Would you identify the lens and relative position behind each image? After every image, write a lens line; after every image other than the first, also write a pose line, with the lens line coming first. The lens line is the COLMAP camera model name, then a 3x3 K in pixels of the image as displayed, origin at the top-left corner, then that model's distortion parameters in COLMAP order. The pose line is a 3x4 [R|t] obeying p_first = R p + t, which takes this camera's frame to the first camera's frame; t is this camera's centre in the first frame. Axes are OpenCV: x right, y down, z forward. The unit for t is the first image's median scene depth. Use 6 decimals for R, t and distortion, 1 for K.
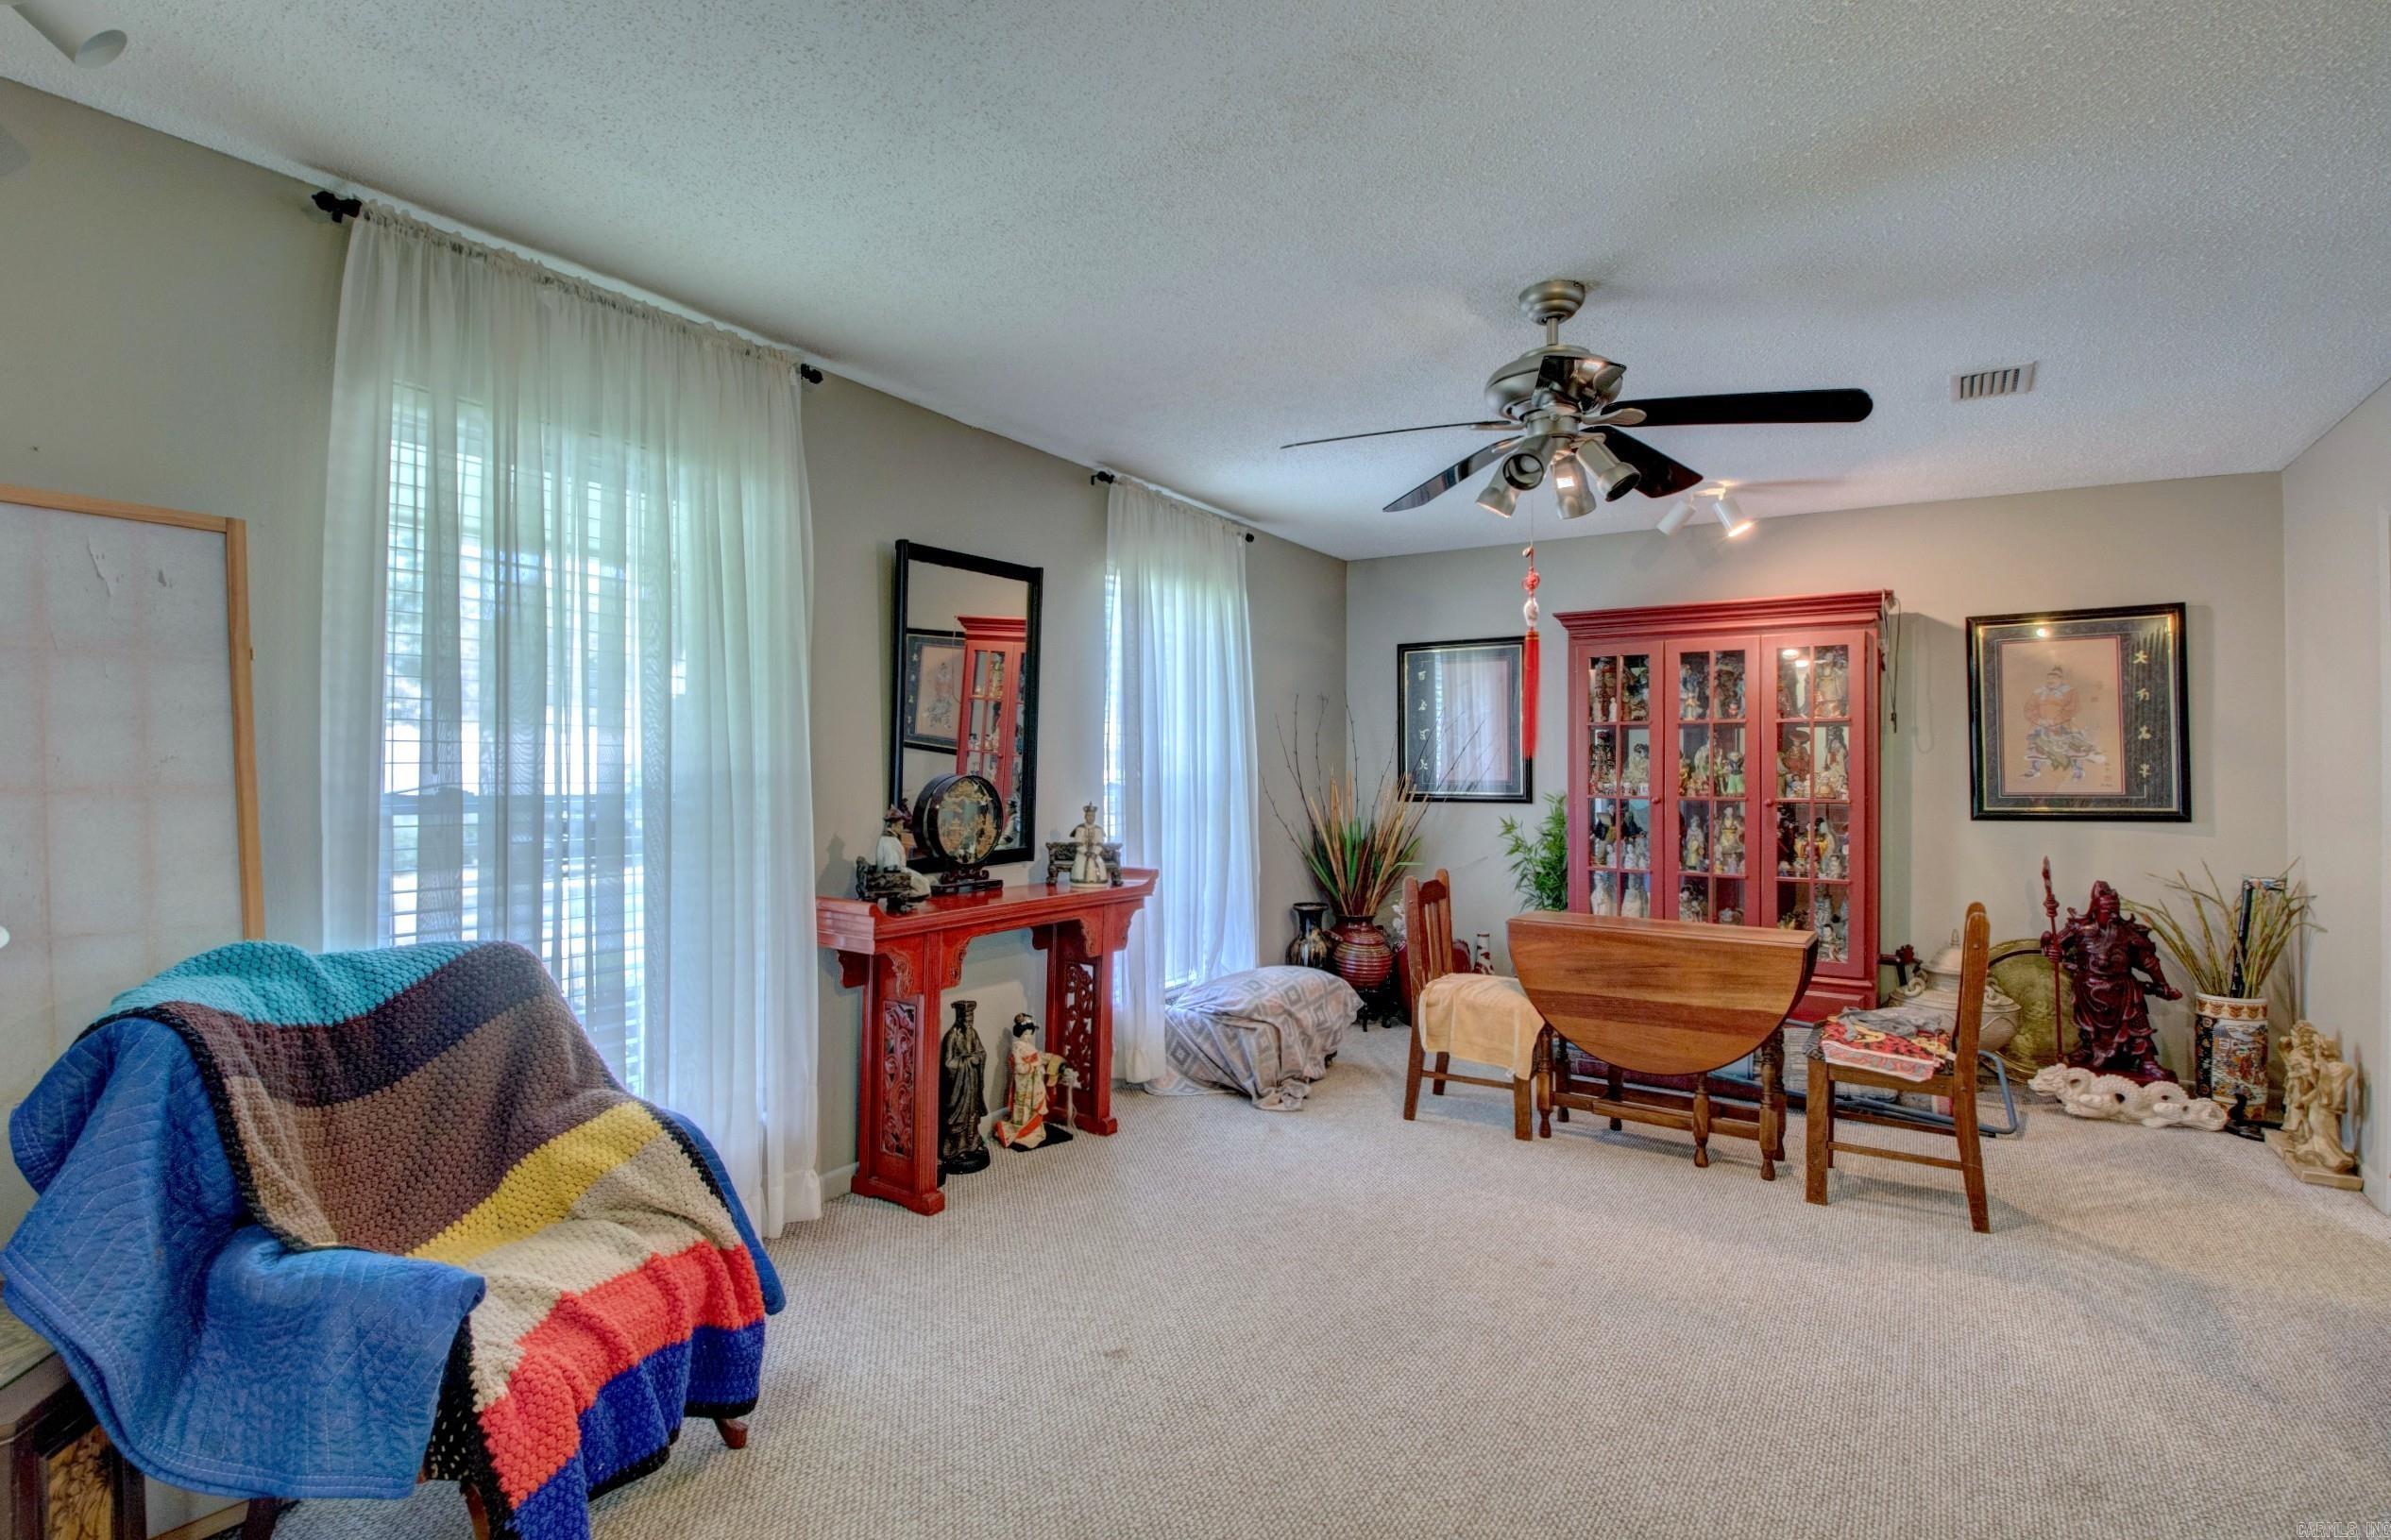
lens RADIAL K [[1122.1, 0, 1223.5], [0, 1122.1, 756.8], [0, 0, 1]] dist [0.002942, -0.019007]
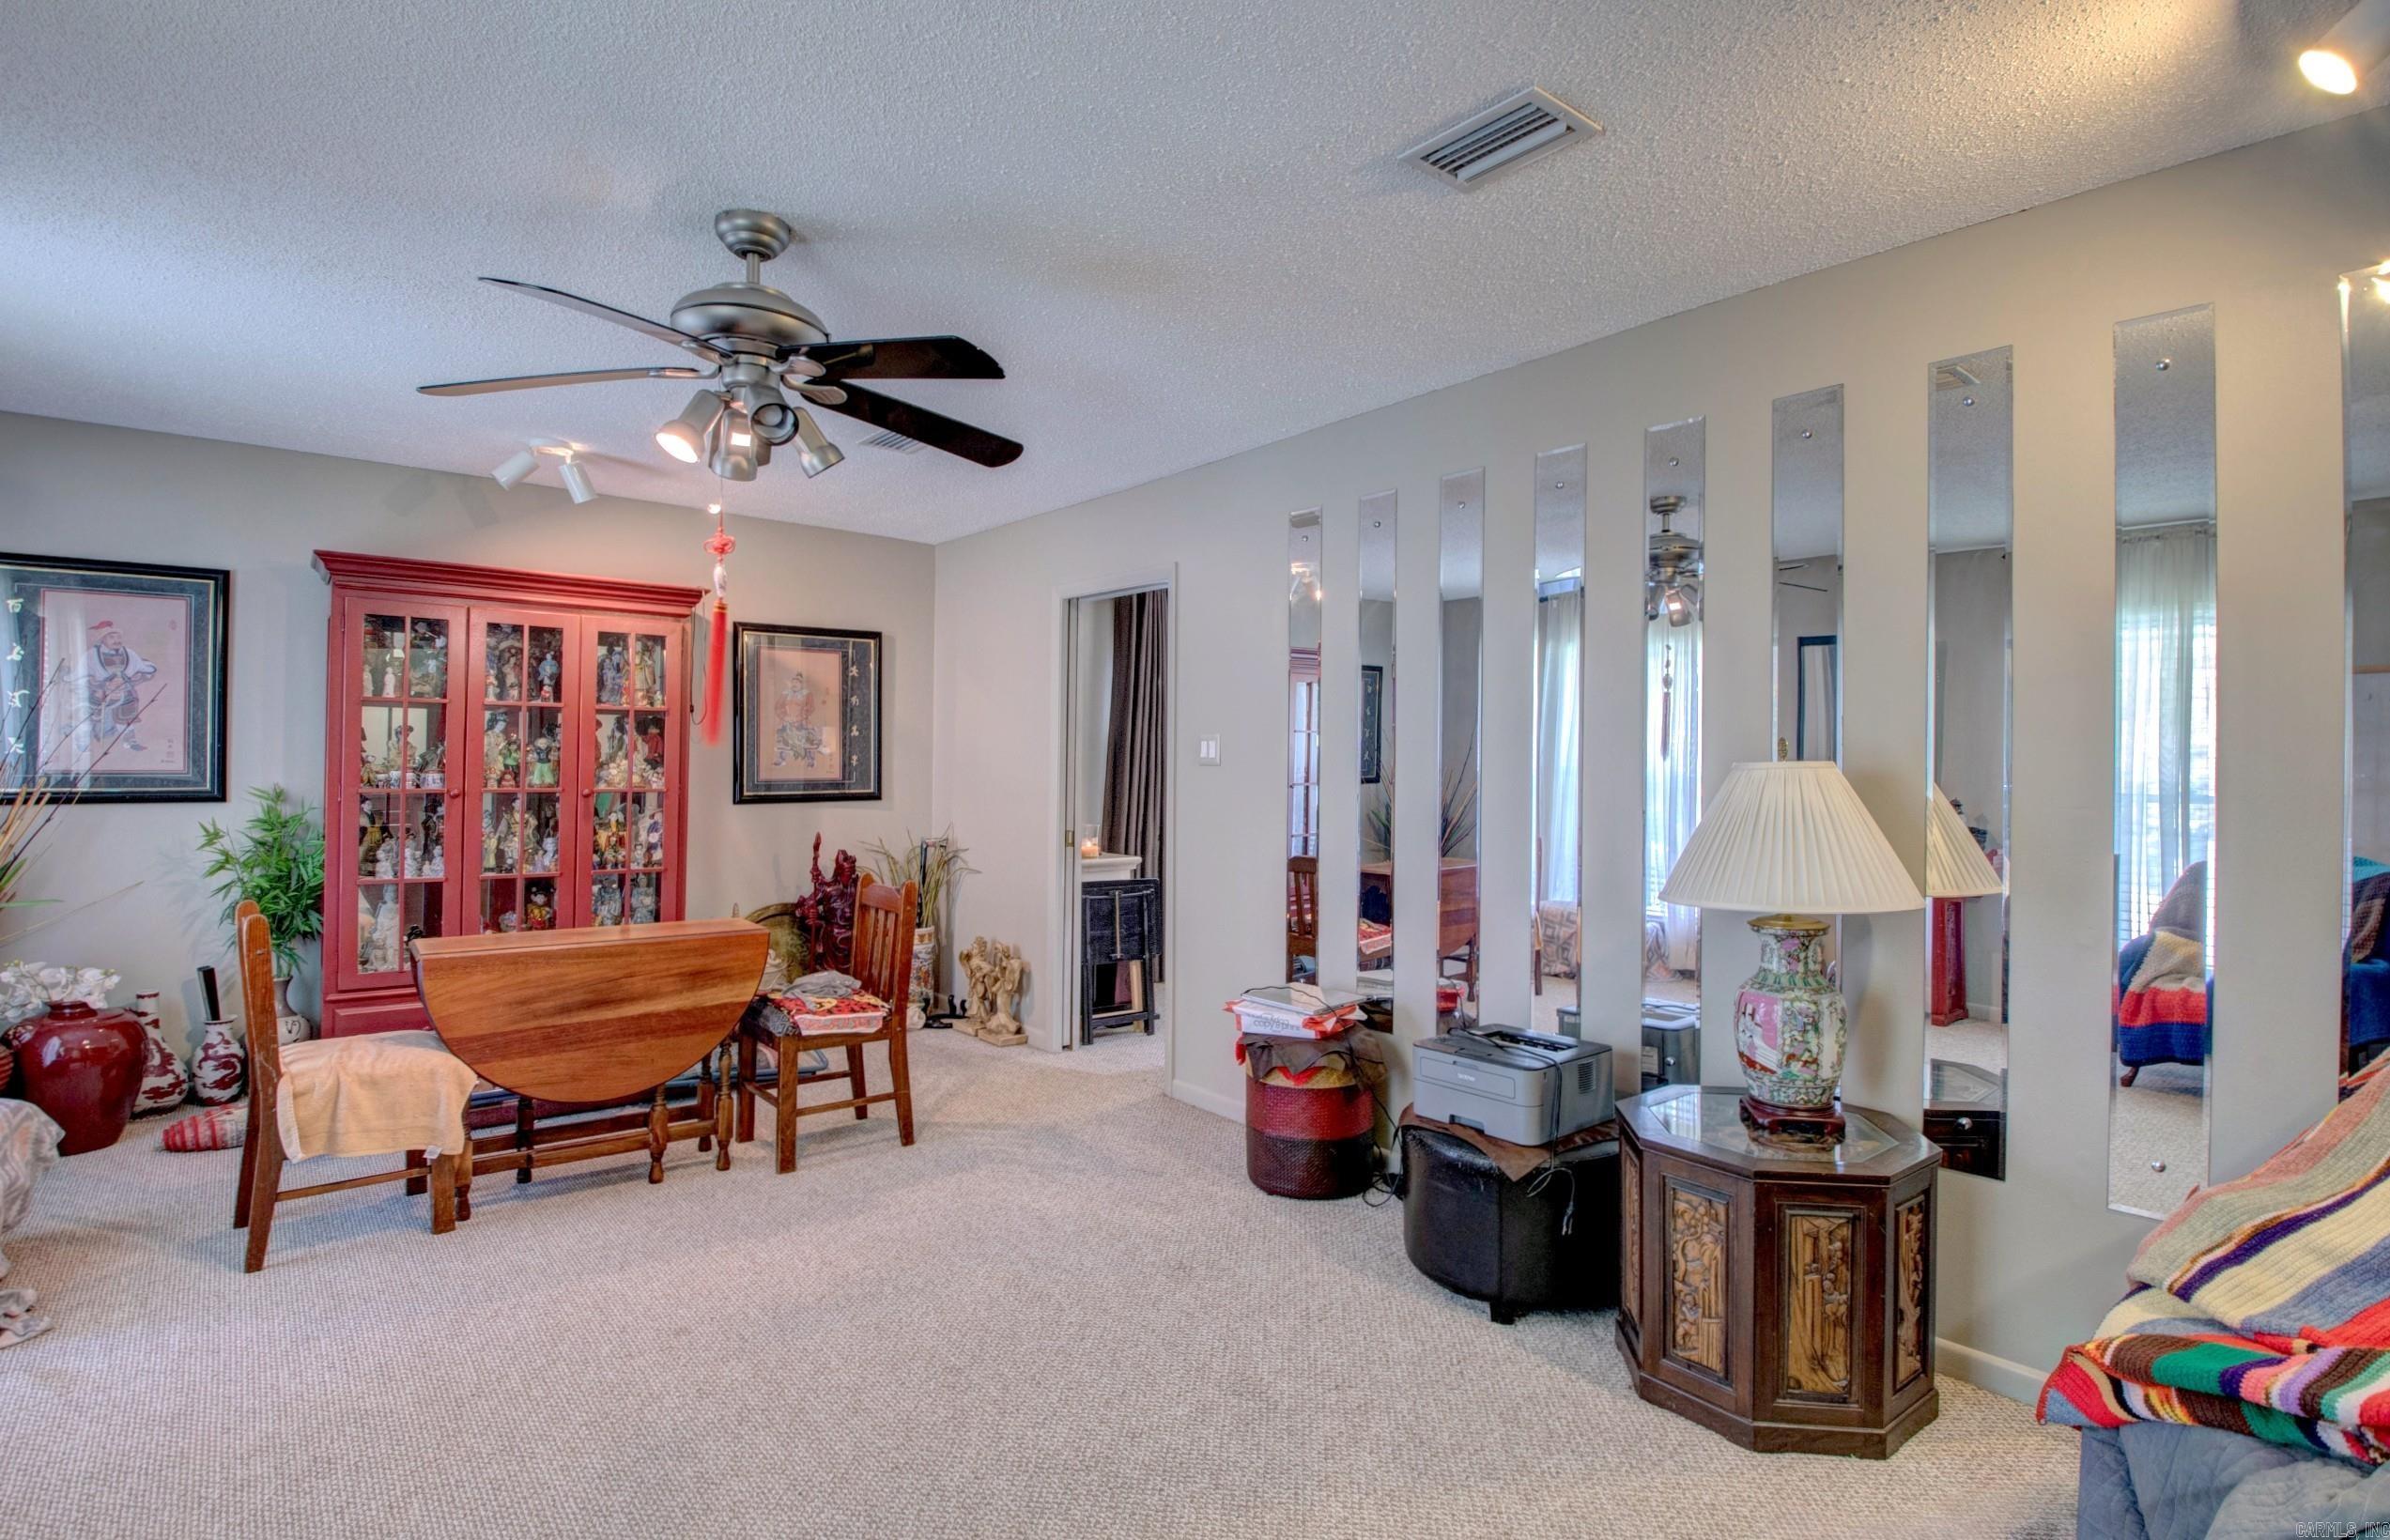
lens RADIAL K [[1121.6, 0, 1177.4], [0, 1121.6, 754.5], [0, 0, 1]] dist [0.002942, -0.019007]
pose [[0.322823, 0.008356, 0.946422, -0.304188], [-0.021238, 0.999773, -0.001583, -0.000669], [-0.946221, -0.019589, 0.322927, 0.273018]]
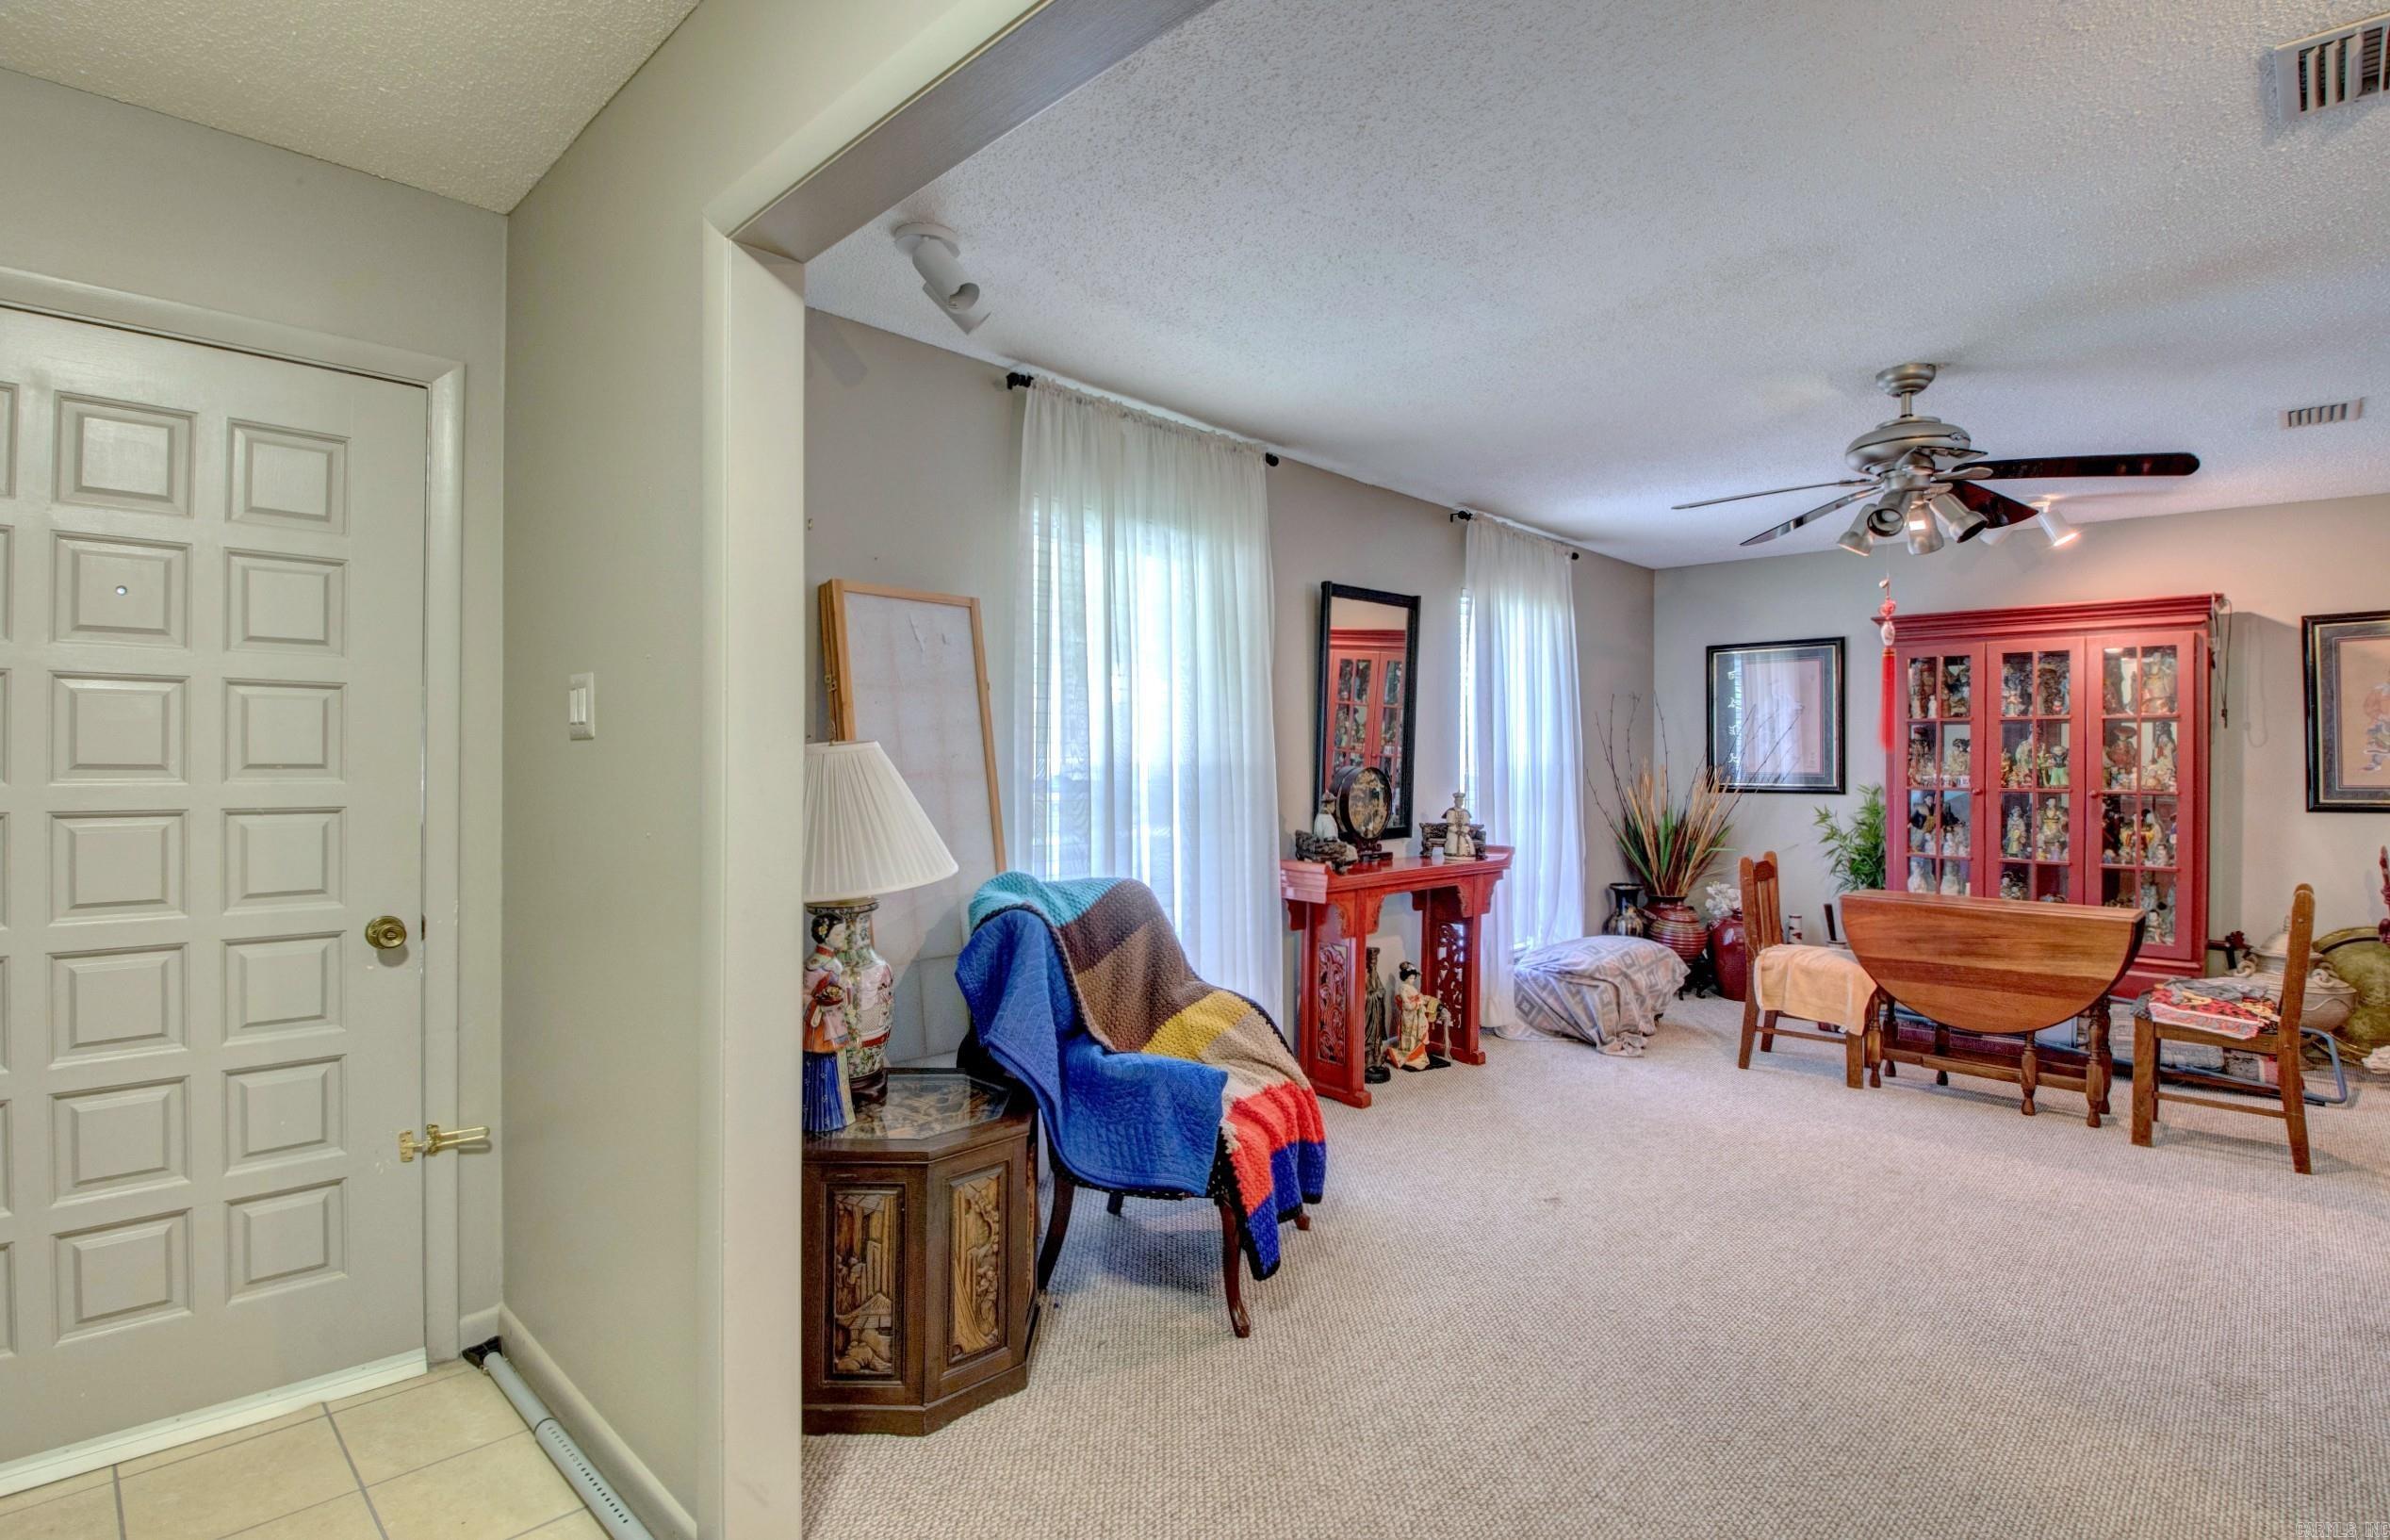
lens RADIAL K [[1121.7, 0, 1225.8], [0, 1121.7, 757.3], [0, 0, 1]] dist [0.002942, -0.019007]
pose [[0.980459, 0.000218, -0.196726, -0.134879], [0.001135, 0.999977, 0.006761, -0.002456], [0.196723, -0.006852, 0.980435, -0.238629]]
